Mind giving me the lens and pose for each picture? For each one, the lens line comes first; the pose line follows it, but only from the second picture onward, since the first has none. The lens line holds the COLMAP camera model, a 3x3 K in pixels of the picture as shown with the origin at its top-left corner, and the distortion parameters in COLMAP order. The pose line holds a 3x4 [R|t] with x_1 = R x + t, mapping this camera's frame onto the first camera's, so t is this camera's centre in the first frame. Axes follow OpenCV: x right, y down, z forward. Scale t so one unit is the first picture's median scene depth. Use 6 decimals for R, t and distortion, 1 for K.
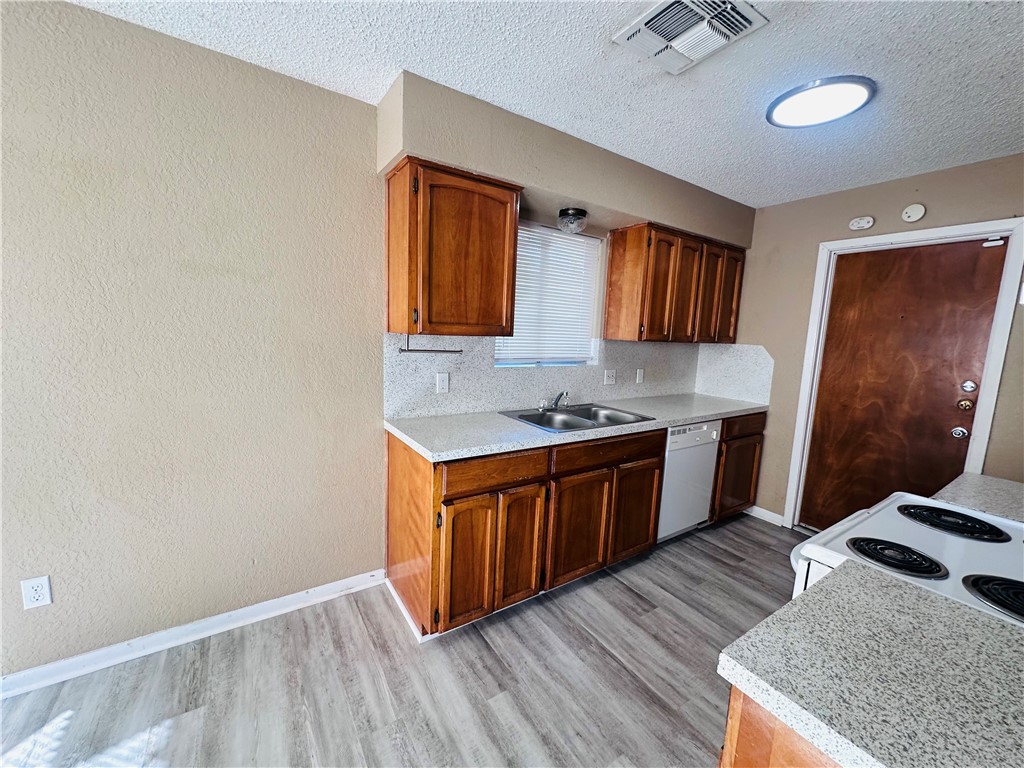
lens RADIAL K [[406.0, 0, 513.9], [0, 406.0, 383.6], [0, 0, 1]] dist [-0.000838, -0.000145]
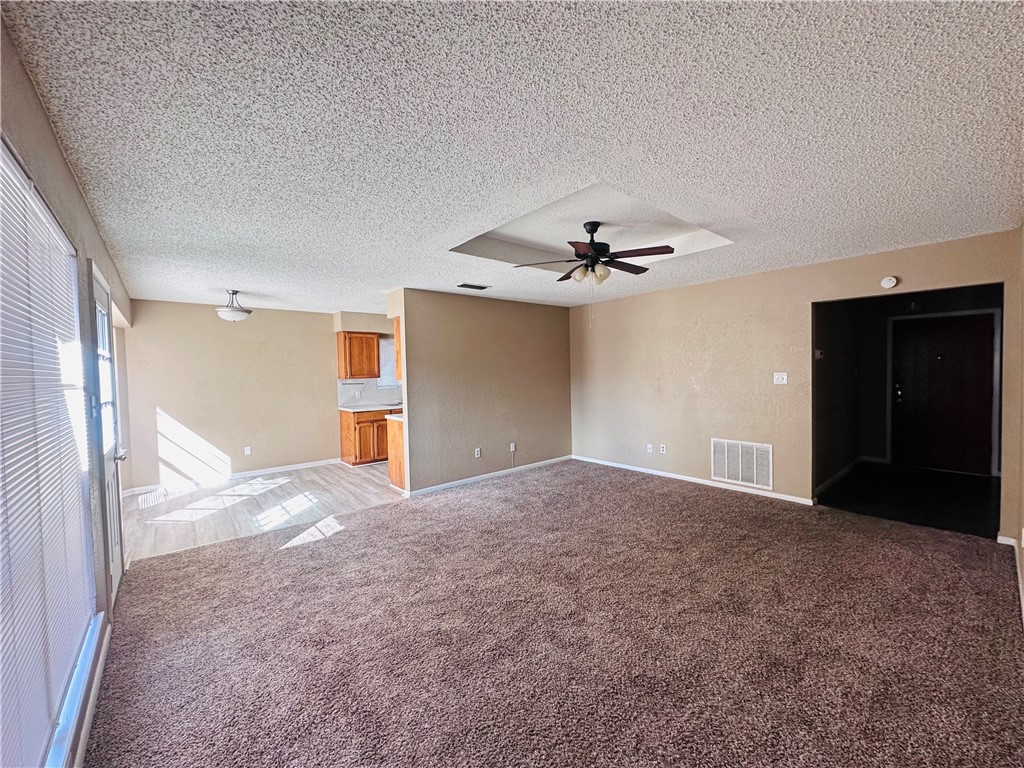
lens RADIAL K [[406.0, 0, 511.1], [0, 406.0, 383.6], [0, 0, 1]] dist [-0.000838, -0.000145]
pose [[0.991685, -0.064287, 0.111484, 0.822696], [0.074512, 0.993139, -0.090121, 0.363938], [-0.104926, 0.097679, 0.989671, -2.798821]]
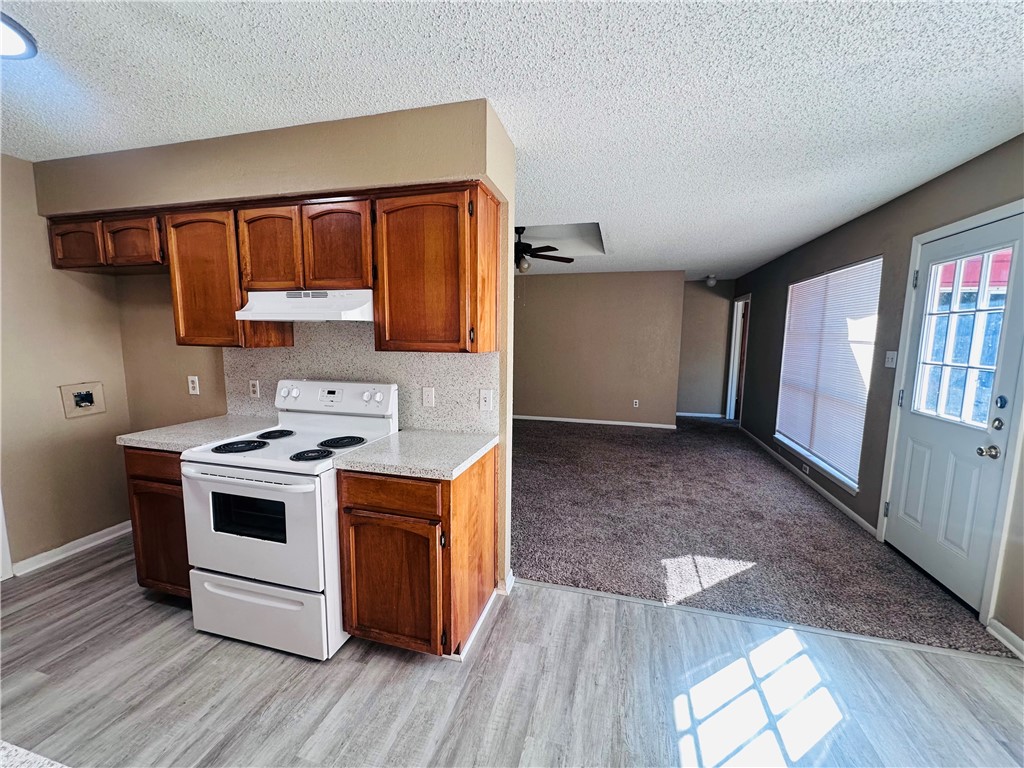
lens RADIAL K [[406.0, 0, 512.5], [0, 406.0, 388.3], [0, 0, 1]] dist [-0.000838, -0.000145]
pose [[-0.658544, -0.141438, 0.739131, -0.555685], [0.056514, 0.970111, 0.235990, -0.142439], [-0.750417, 0.197181, -0.630867, 0.838499]]
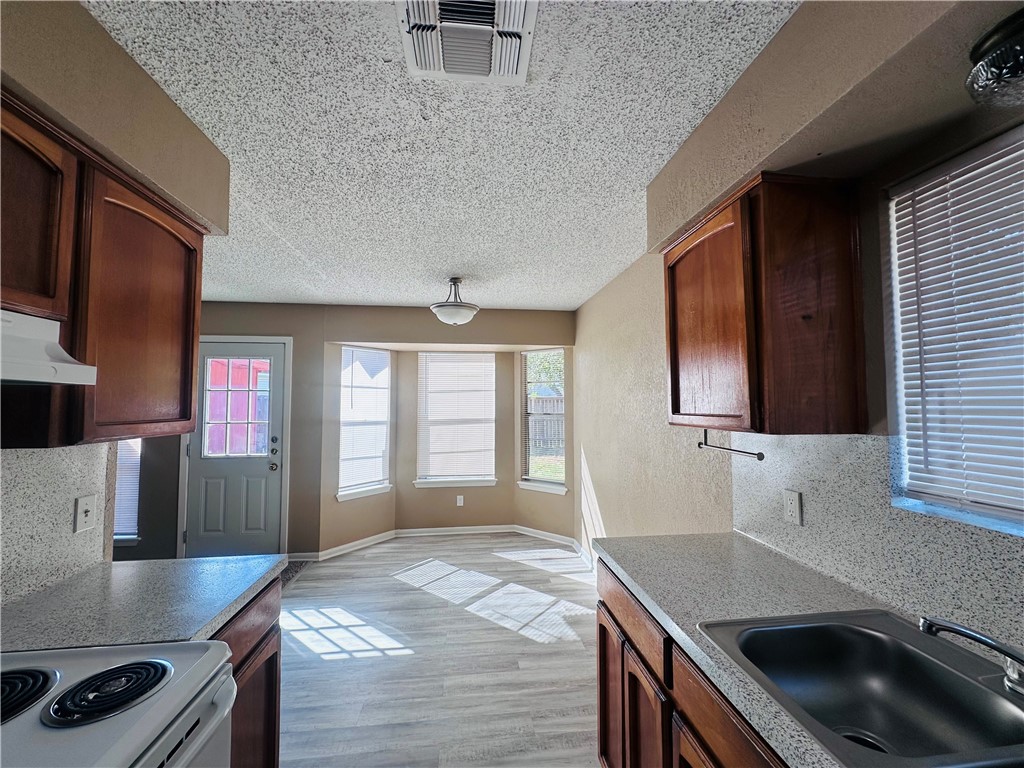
lens RADIAL K [[406.0, 0, 512.8], [0, 406.0, 383.6], [0, 0, 1]] dist [-0.000838, -0.000145]
pose [[-0.451148, -0.092164, -0.887677, 0.798854], [-0.134357, 0.990331, -0.034538, -0.149076], [0.882277, 0.103684, -0.459169, 1.188901]]
